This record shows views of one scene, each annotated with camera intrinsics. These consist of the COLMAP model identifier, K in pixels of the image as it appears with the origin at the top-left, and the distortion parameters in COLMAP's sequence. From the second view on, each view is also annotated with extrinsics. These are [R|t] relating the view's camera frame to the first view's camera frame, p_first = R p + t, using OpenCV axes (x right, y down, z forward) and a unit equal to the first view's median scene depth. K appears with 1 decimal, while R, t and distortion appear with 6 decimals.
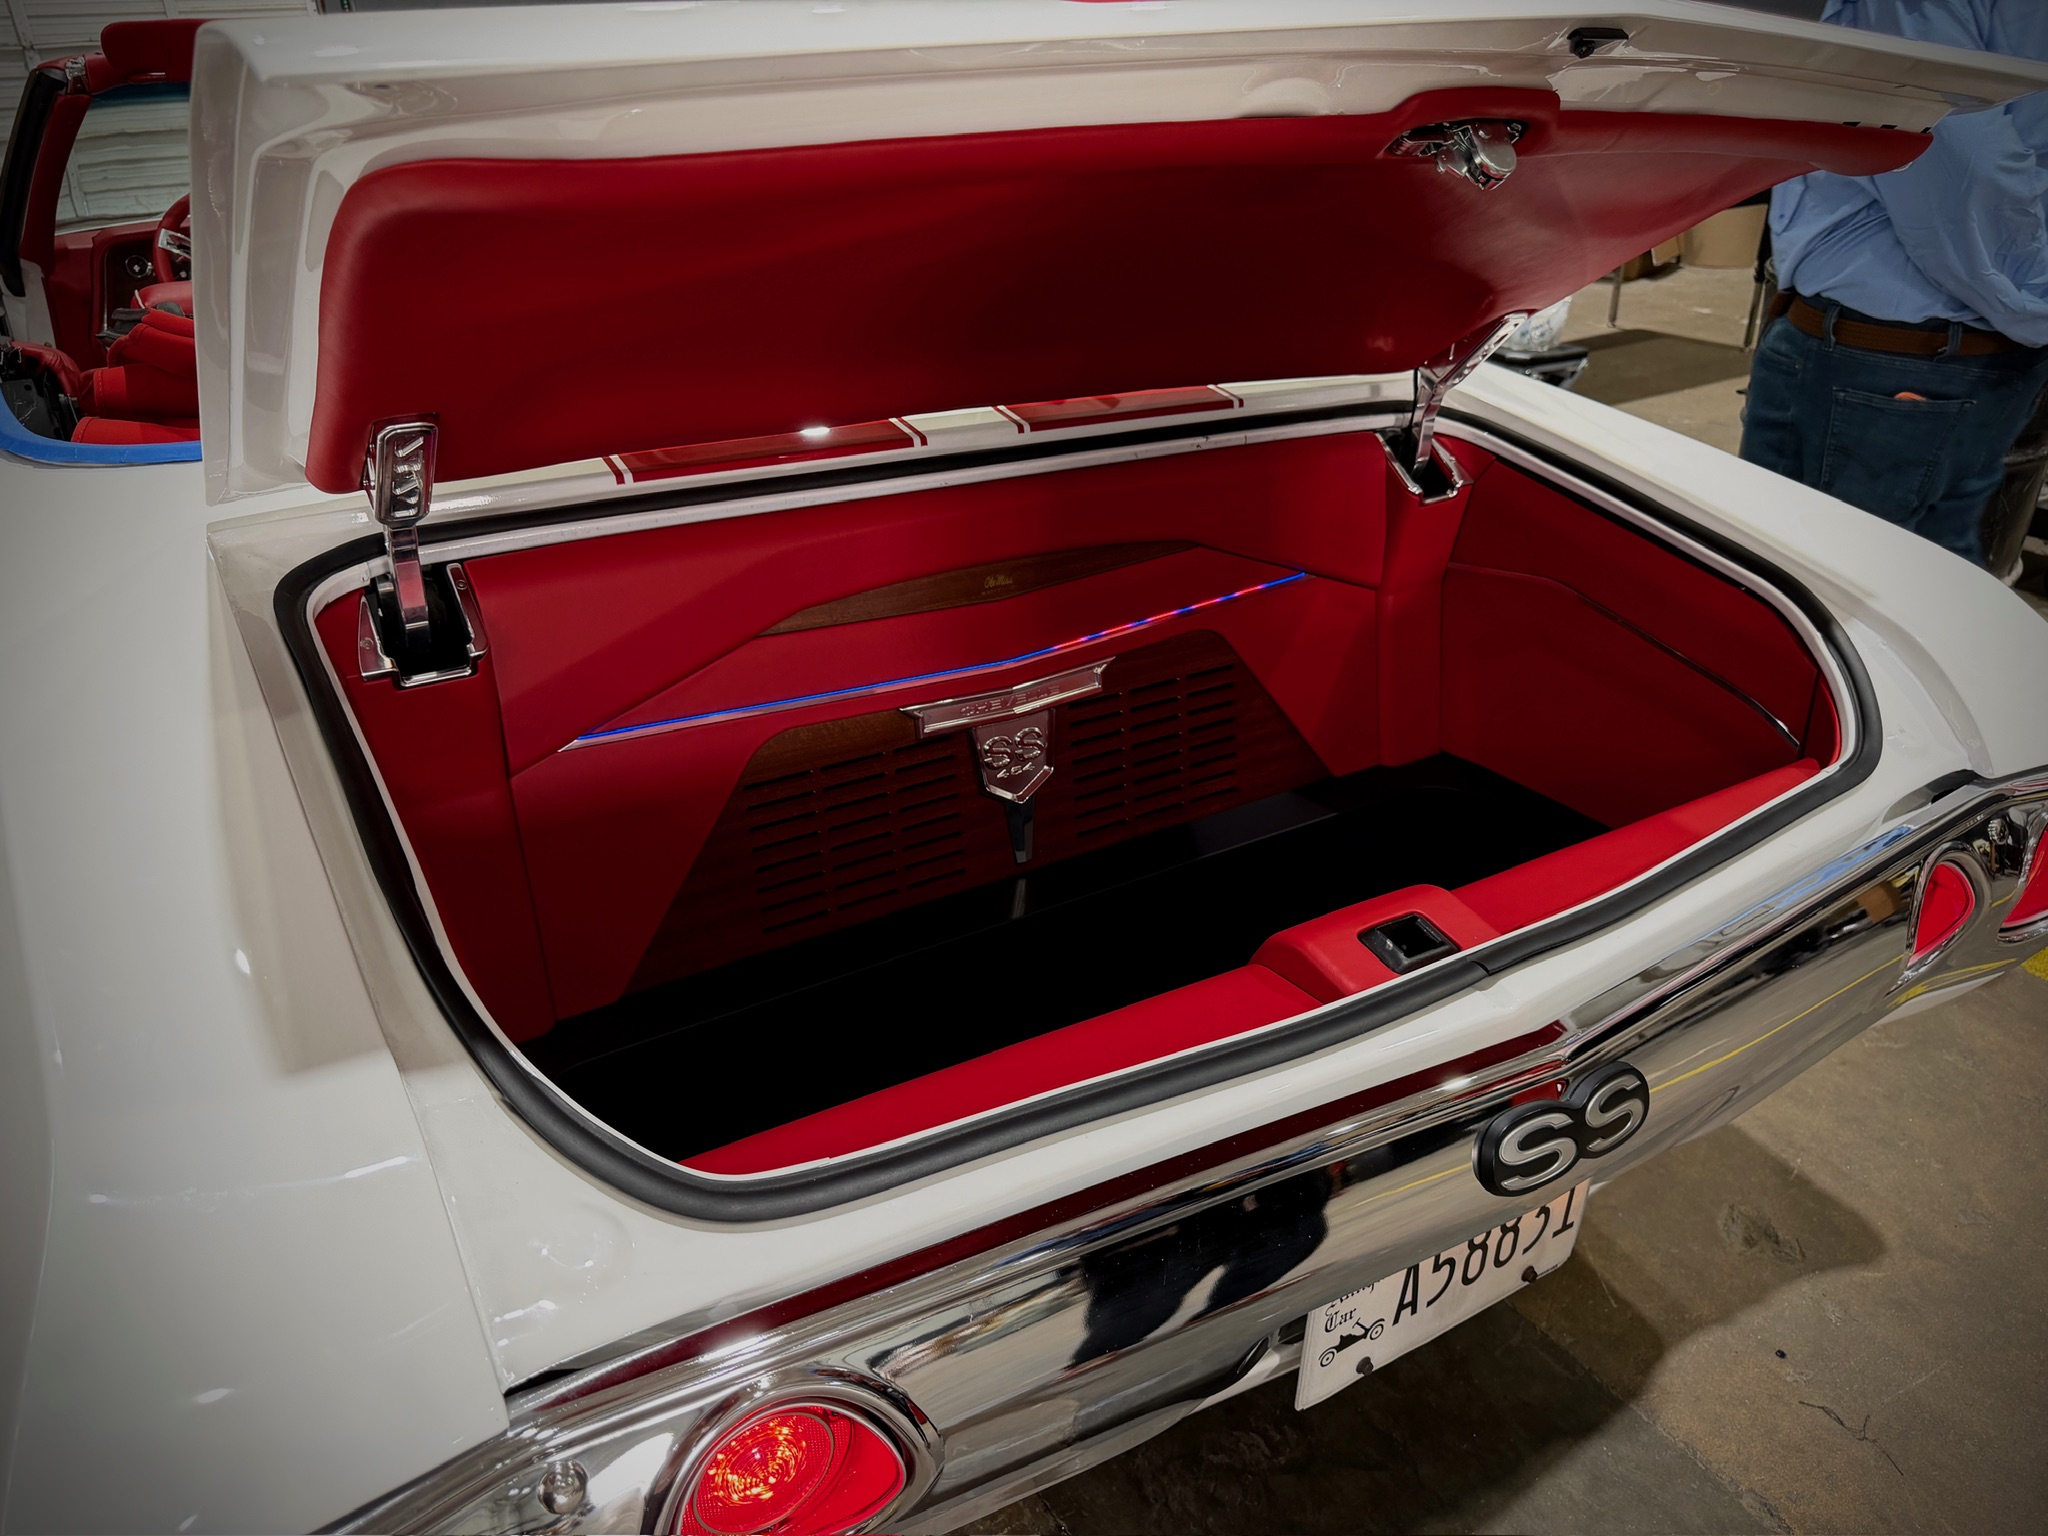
lens RADIAL K [[1456.4, 0, 1024.9], [0, 1456.4, 778.7], [0, 0, 1]] dist [0.130944, -0.199241]
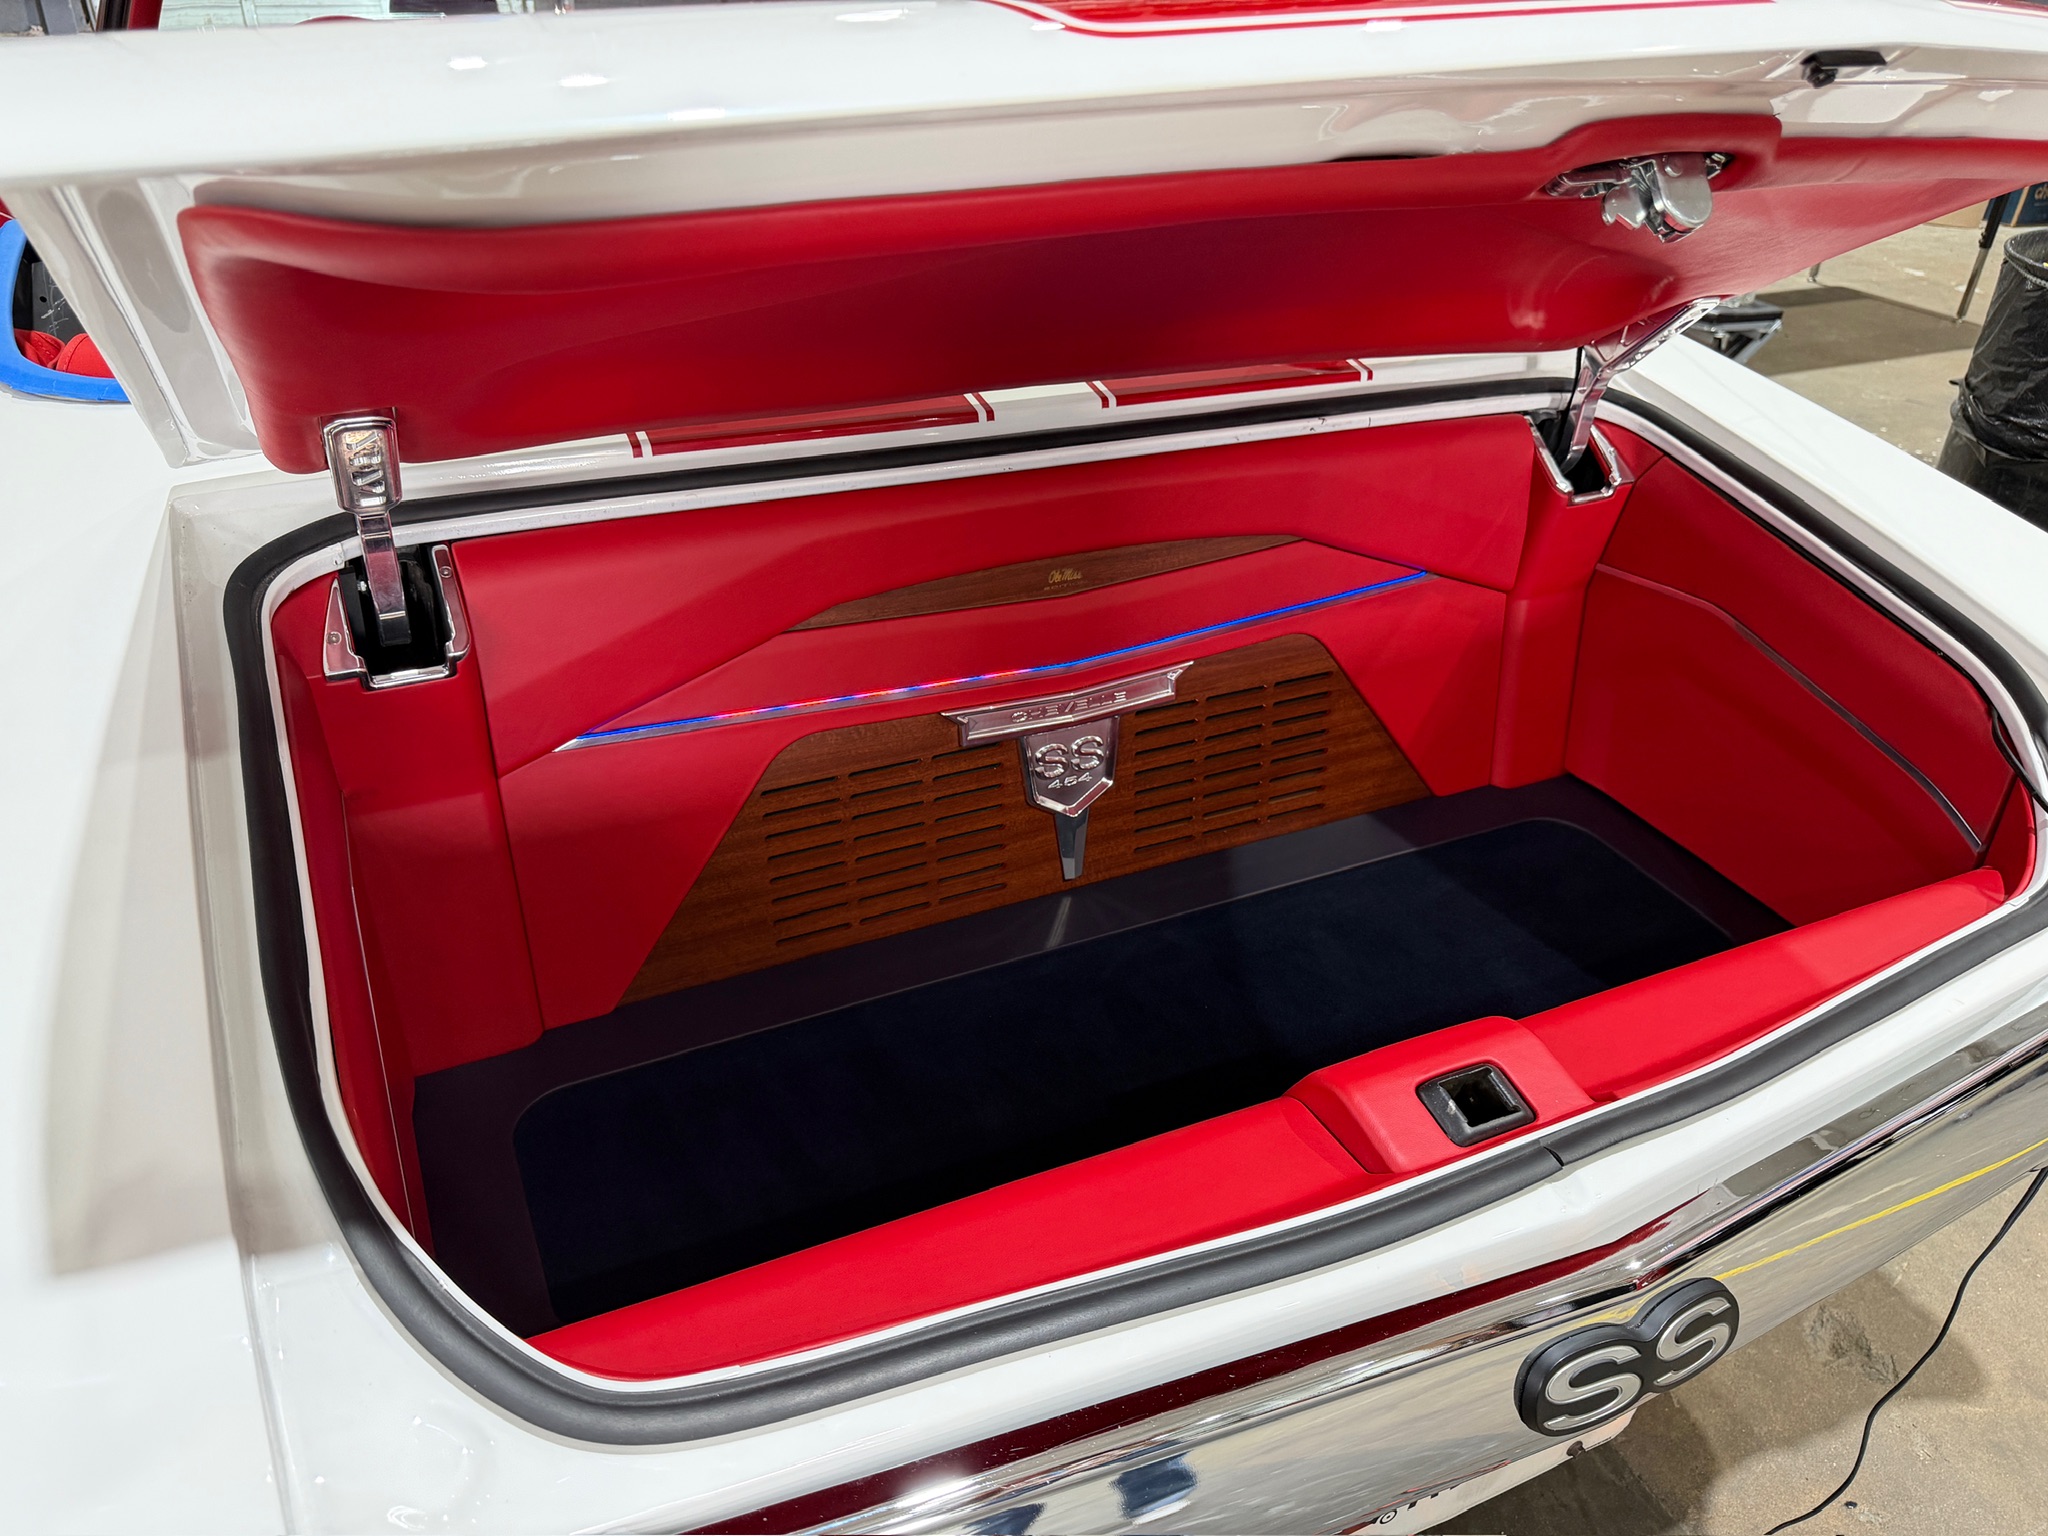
lens RADIAL K [[1446.4, 0, 1031.2], [0, 1446.4, 764.8], [0, 0, 1]] dist [0.090577, -0.117477]
pose [[0.992762, 0.090181, -0.079321, 0.042587], [-0.081896, 0.991393, 0.102138, -0.112237], [0.087849, -0.094902, 0.991603, 0.118680]]
